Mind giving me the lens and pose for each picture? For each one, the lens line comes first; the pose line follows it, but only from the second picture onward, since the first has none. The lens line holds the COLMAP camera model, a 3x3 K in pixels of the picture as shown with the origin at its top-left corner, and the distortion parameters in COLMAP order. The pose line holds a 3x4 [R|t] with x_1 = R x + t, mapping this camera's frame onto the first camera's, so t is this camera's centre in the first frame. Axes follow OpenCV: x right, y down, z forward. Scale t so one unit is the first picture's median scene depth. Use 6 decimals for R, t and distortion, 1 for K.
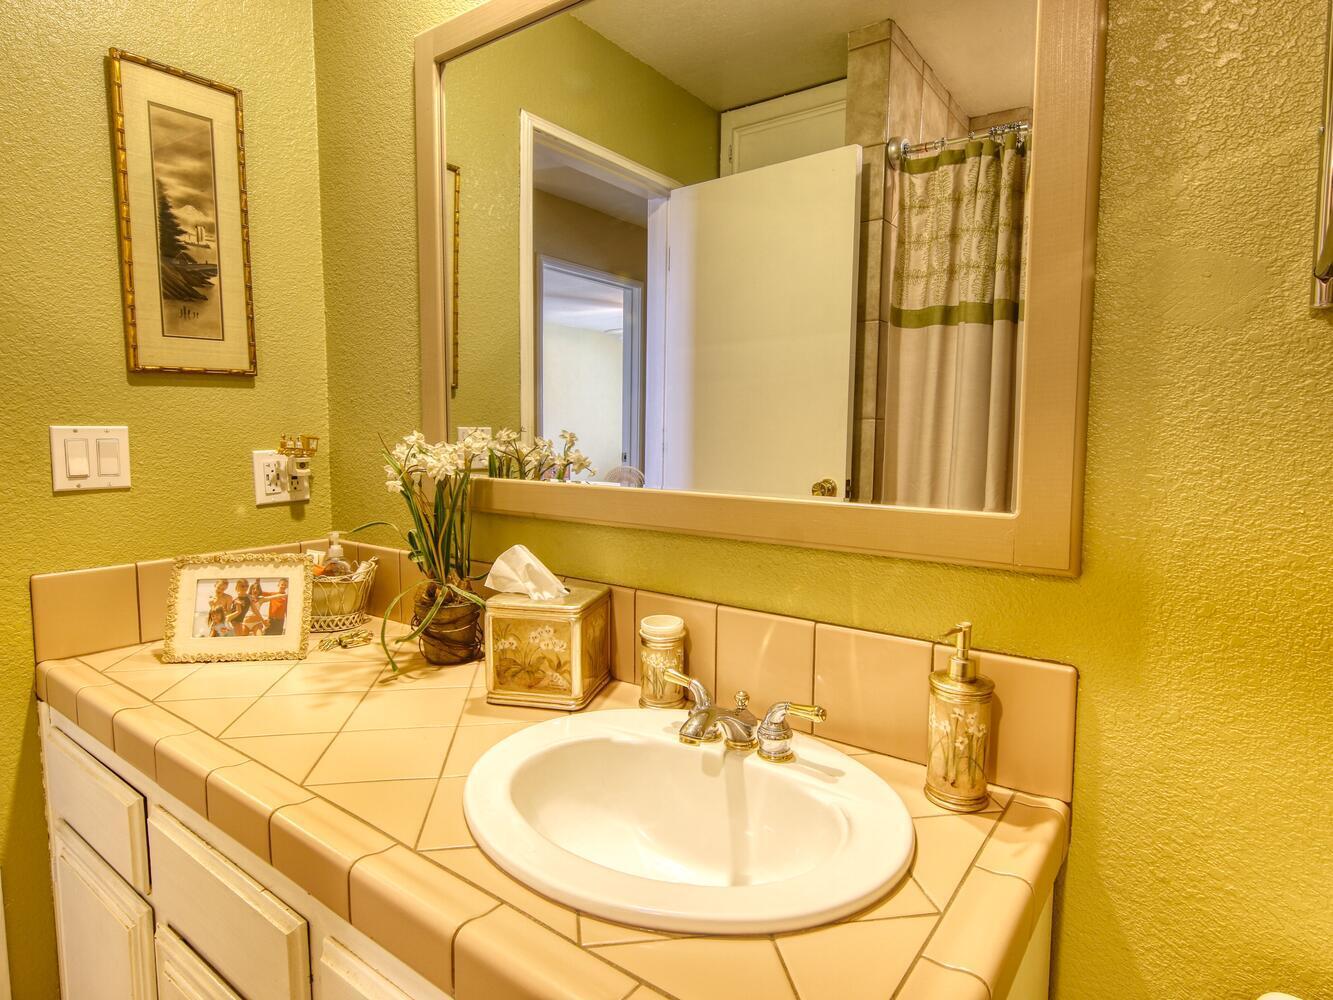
lens RADIAL K [[757.5, 0, 664.4], [0, 757.5, 494.6], [0, 0, 1]] dist [0.005184, -0.009366]
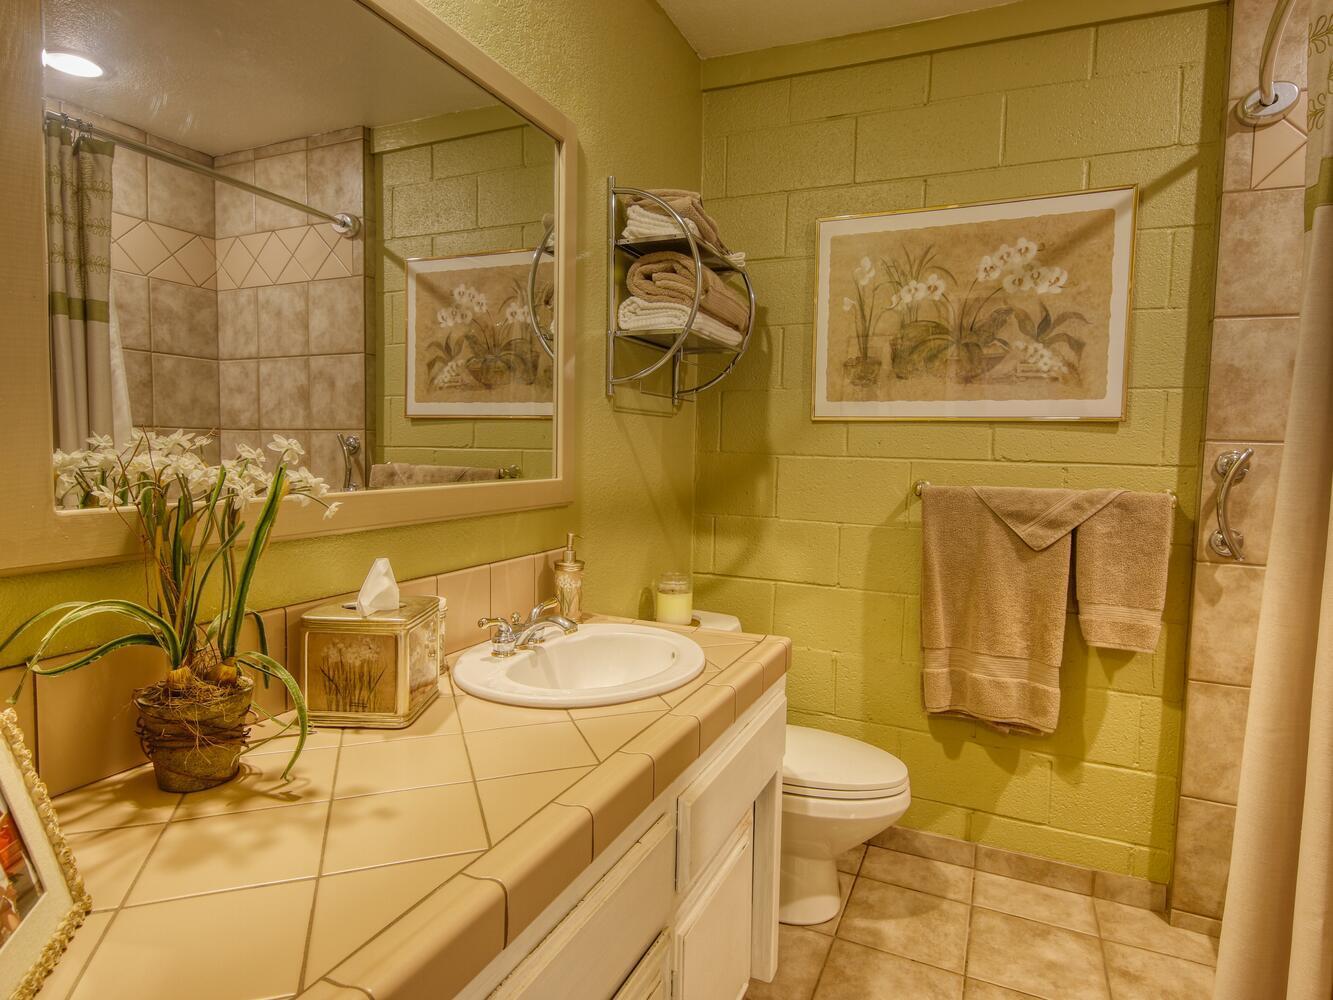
lens RADIAL K [[757.5, 0, 664.3], [0, 757.5, 499.8], [0, 0, 1]] dist [0.005184, -0.009366]
pose [[-0.202805, -0.088005, 0.975256, -1.092873], [0.071117, 0.991999, 0.104305, -0.073777], [-0.976633, 0.090511, -0.194924, 0.776827]]
